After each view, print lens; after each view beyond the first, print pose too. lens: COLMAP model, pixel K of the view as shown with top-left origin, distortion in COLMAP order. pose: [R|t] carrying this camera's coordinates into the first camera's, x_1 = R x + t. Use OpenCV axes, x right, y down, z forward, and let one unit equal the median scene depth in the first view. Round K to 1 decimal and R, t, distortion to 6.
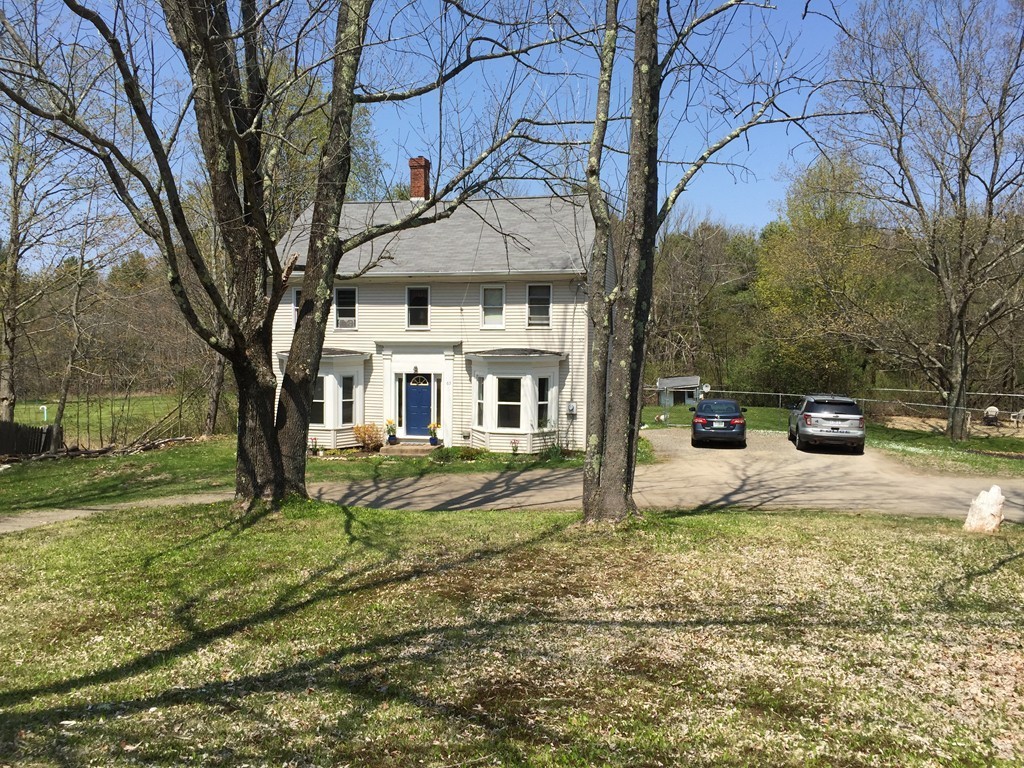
lens RADIAL K [[875.1, 0, 507.5], [0, 875.1, 386.1], [0, 0, 1]] dist [0.077743, -0.082052]
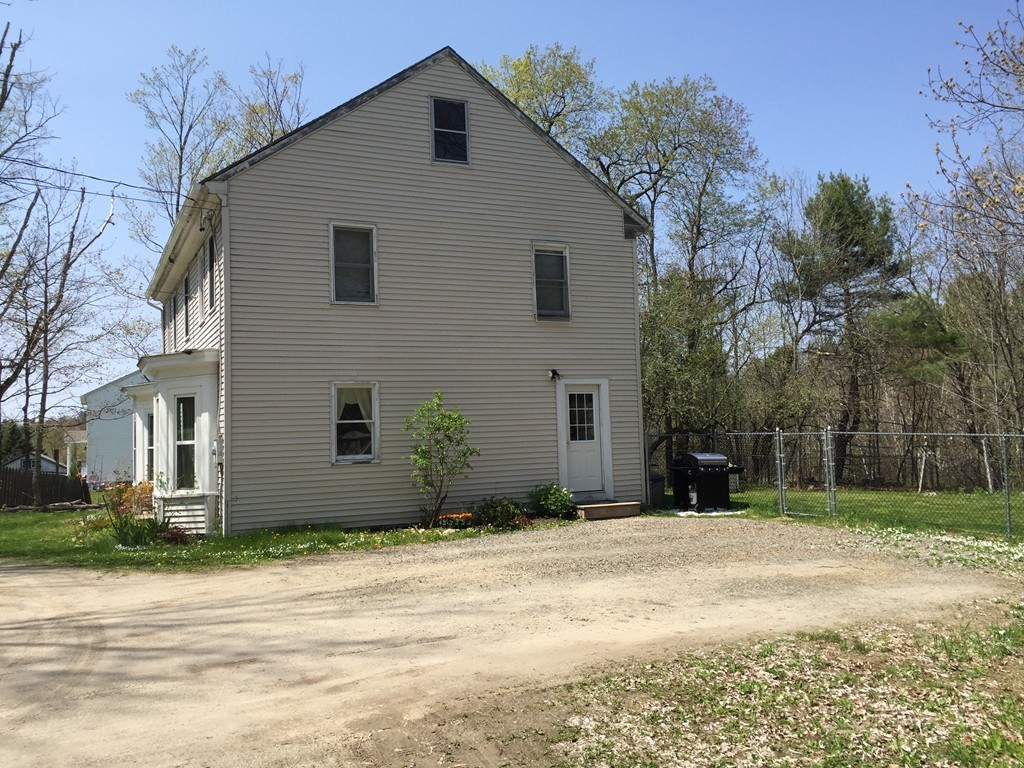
lens RADIAL K [[875.1, 0, 507.5], [0, 875.1, 386.1], [0, 0, 1]] dist [0.077743, -0.082052]
pose [[0.645881, -0.065437, -0.760629, 0.575197], [-0.007673, 0.995713, -0.092177, 0.031858], [0.763400, 0.065372, 0.642610, 0.769518]]
